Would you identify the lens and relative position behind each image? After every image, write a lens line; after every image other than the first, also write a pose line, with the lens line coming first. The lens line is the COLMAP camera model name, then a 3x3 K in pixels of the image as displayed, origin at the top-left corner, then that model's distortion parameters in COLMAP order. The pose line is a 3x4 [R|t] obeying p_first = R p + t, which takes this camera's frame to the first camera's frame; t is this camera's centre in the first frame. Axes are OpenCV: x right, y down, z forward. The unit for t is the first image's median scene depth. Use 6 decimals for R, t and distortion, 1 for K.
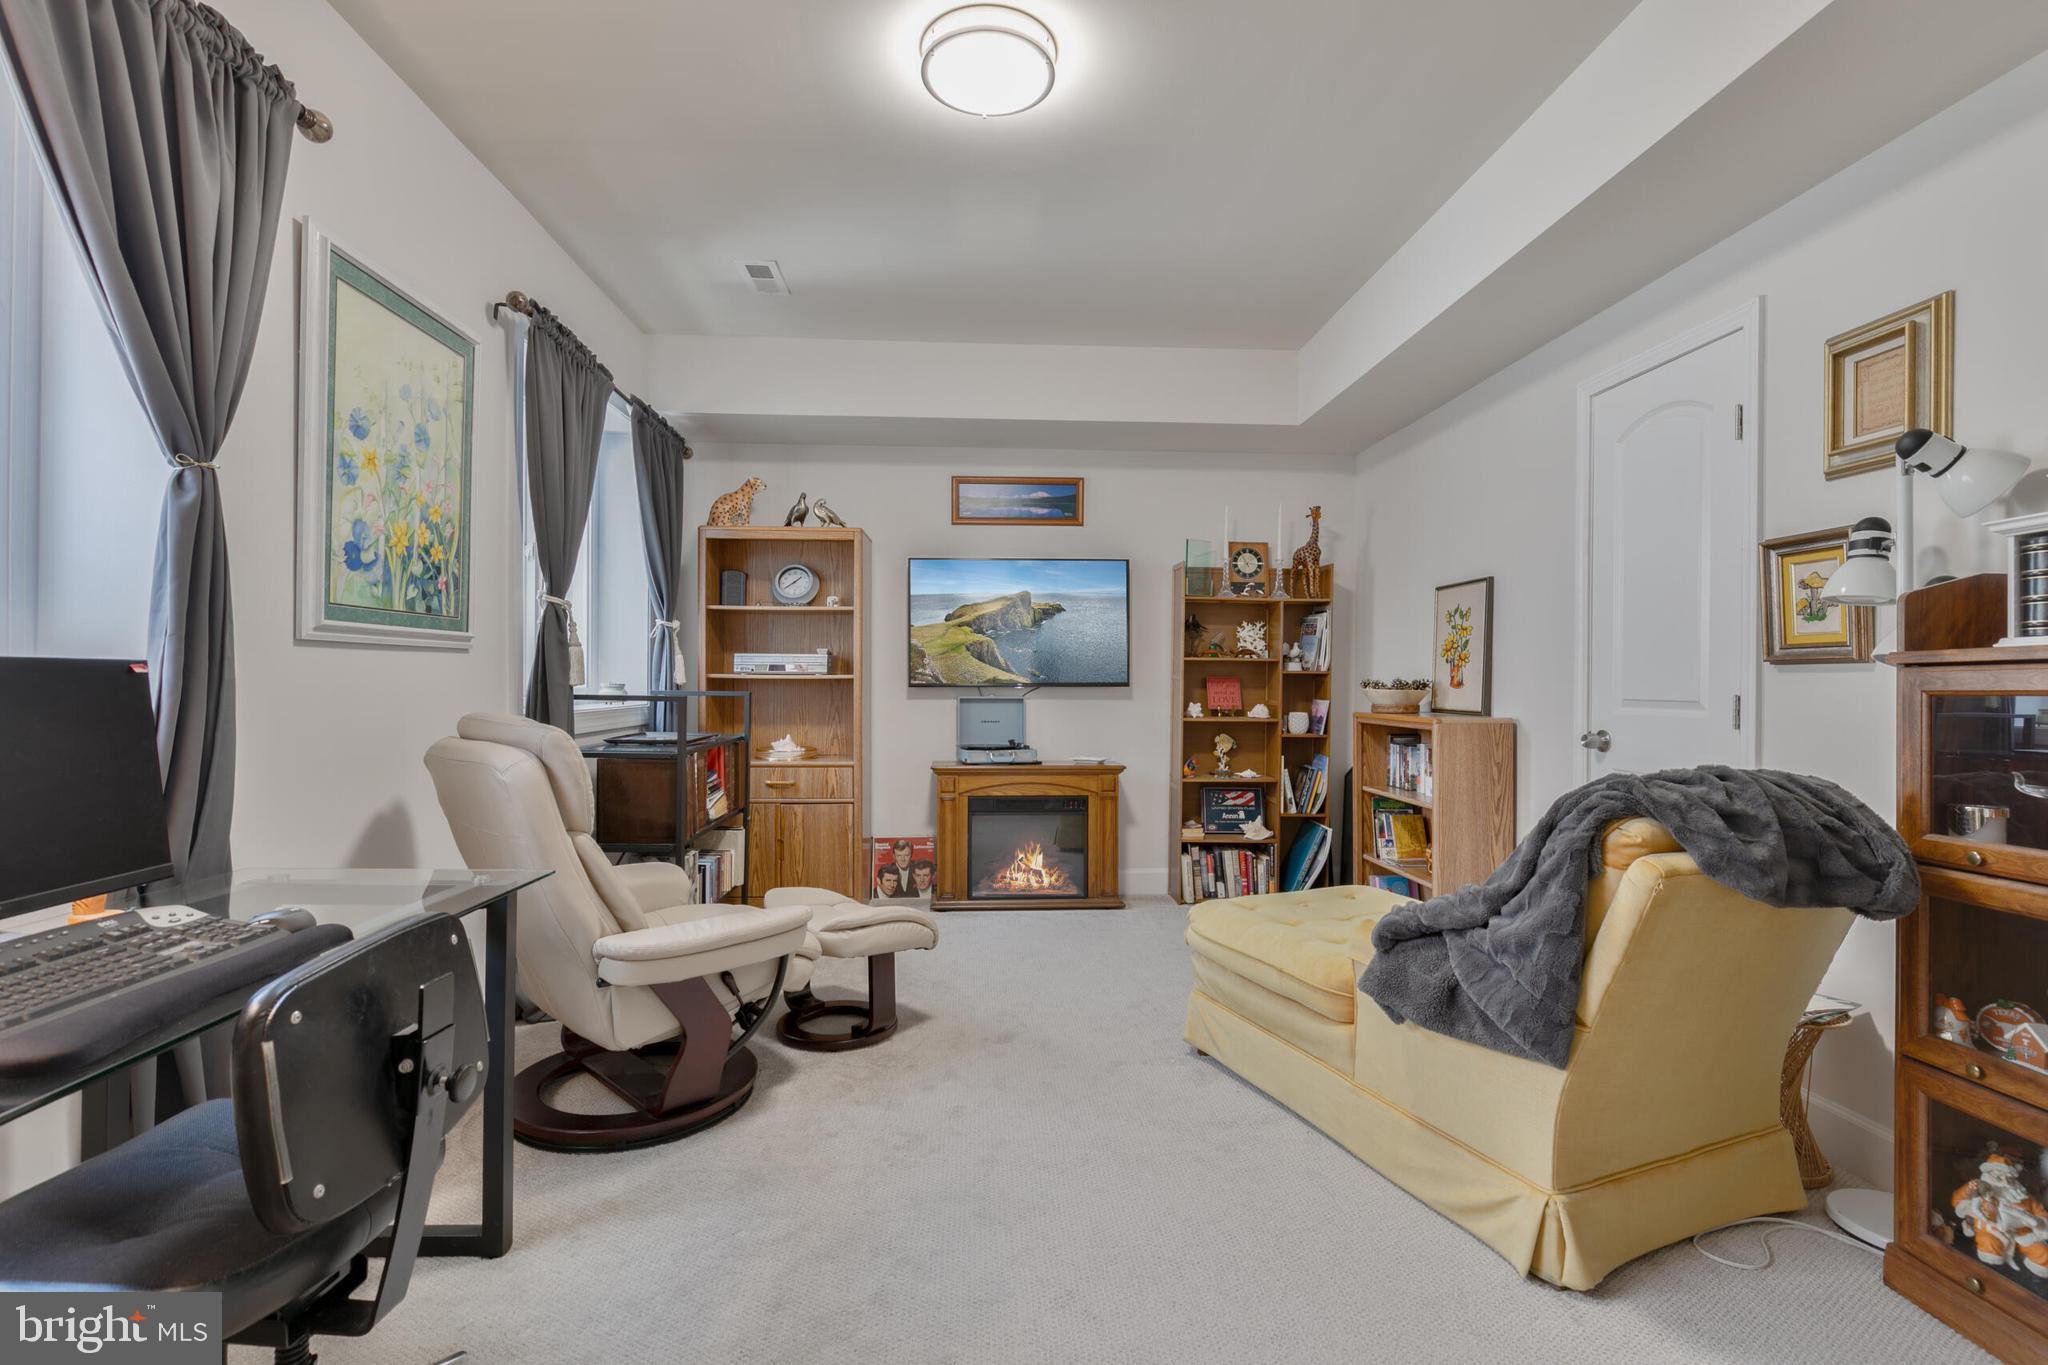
lens RADIAL K [[950.3, 0, 1024.6], [0, 950.3, 676.0], [0, 0, 1]] dist [-0.003956, -0.000397]
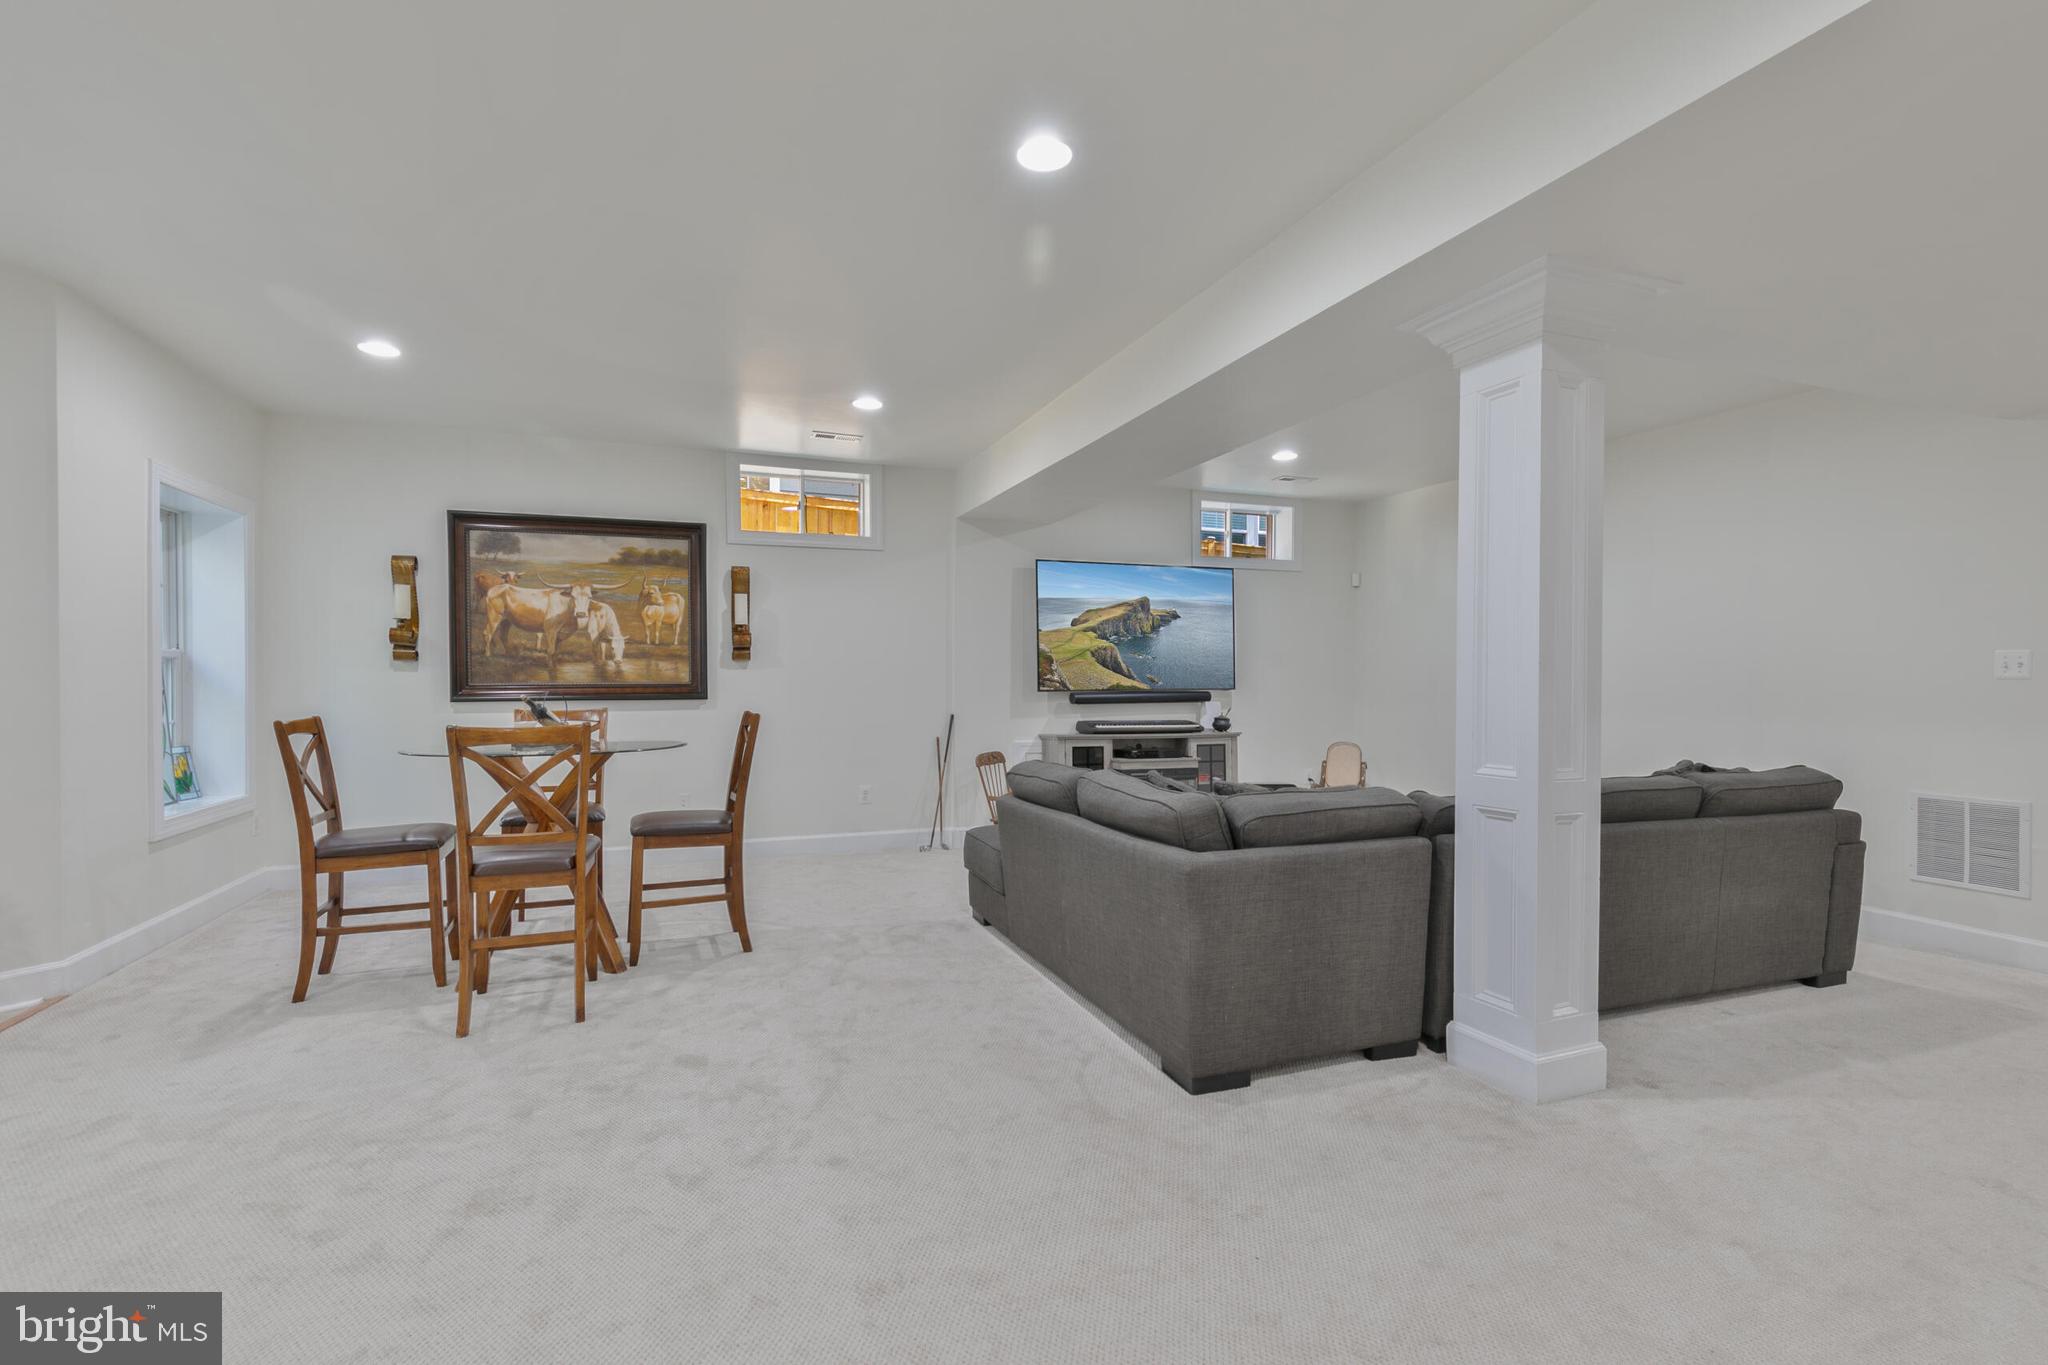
lens RADIAL K [[924.8, 0, 1014.5], [0, 924.8, 690.0], [0, 0, 1]] dist [0.007294, -0.001836]
pose [[0.952001, -0.002829, 0.306081, -0.425610], [-0.002181, 0.999869, 0.016022, -0.007393], [-0.306087, -0.015921, 0.951871, 0.123188]]
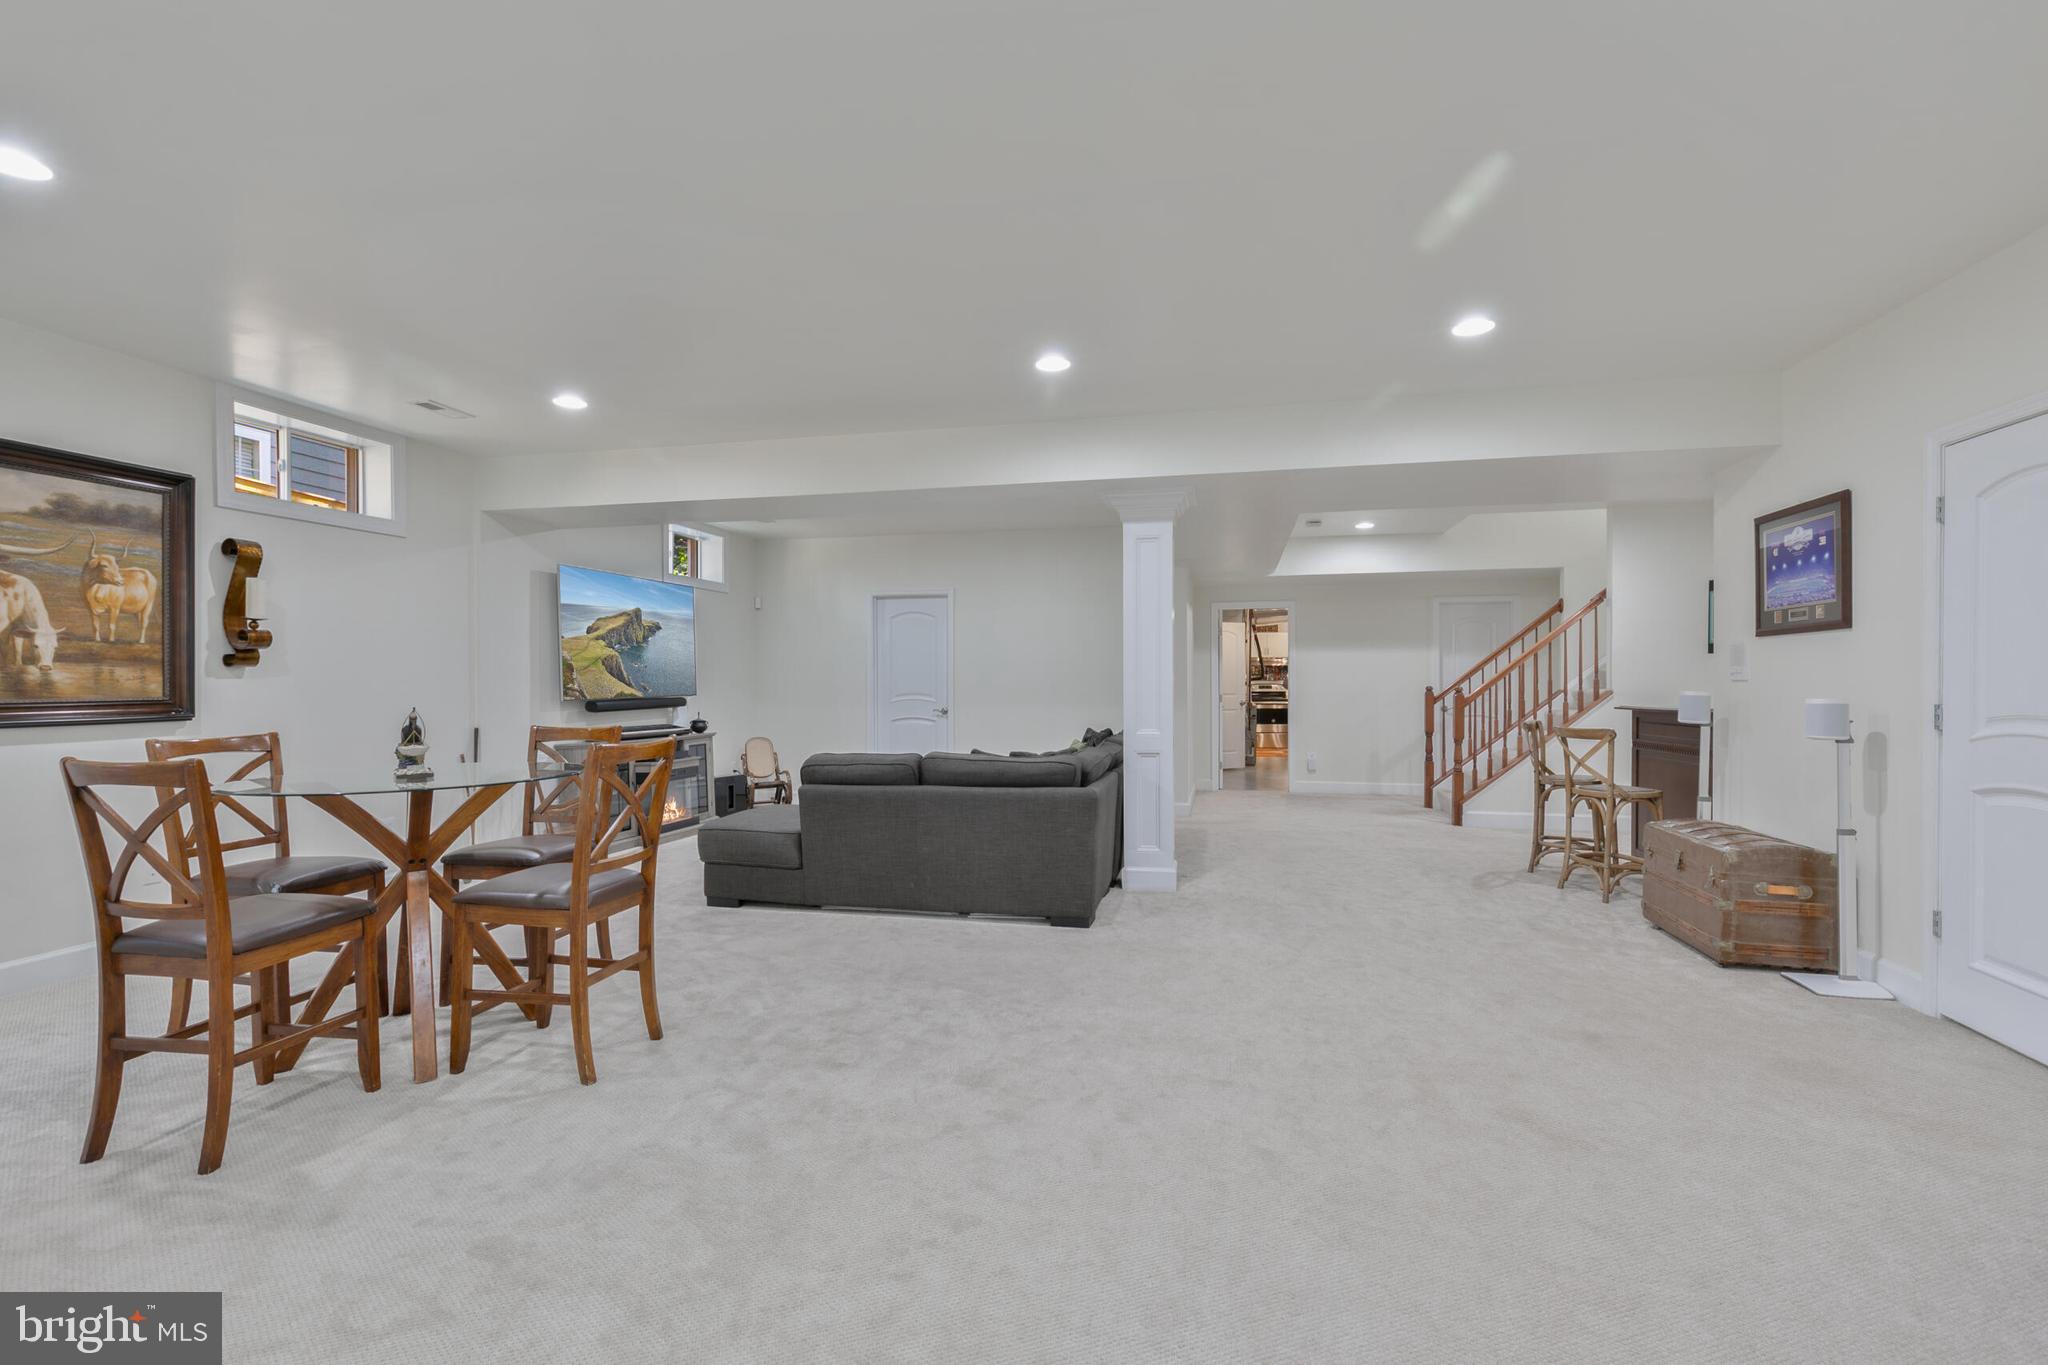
lens RADIAL K [[924.8, 0, 1028.4], [0, 924.8, 686.2], [0, 0, 1]] dist [0.007294, -0.001836]
pose [[0.261782, -0.007511, 0.965098, -0.868544], [0.000974, 0.999971, 0.007518, -0.011152], [-0.965127, -0.001028, 0.261782, 0.324597]]
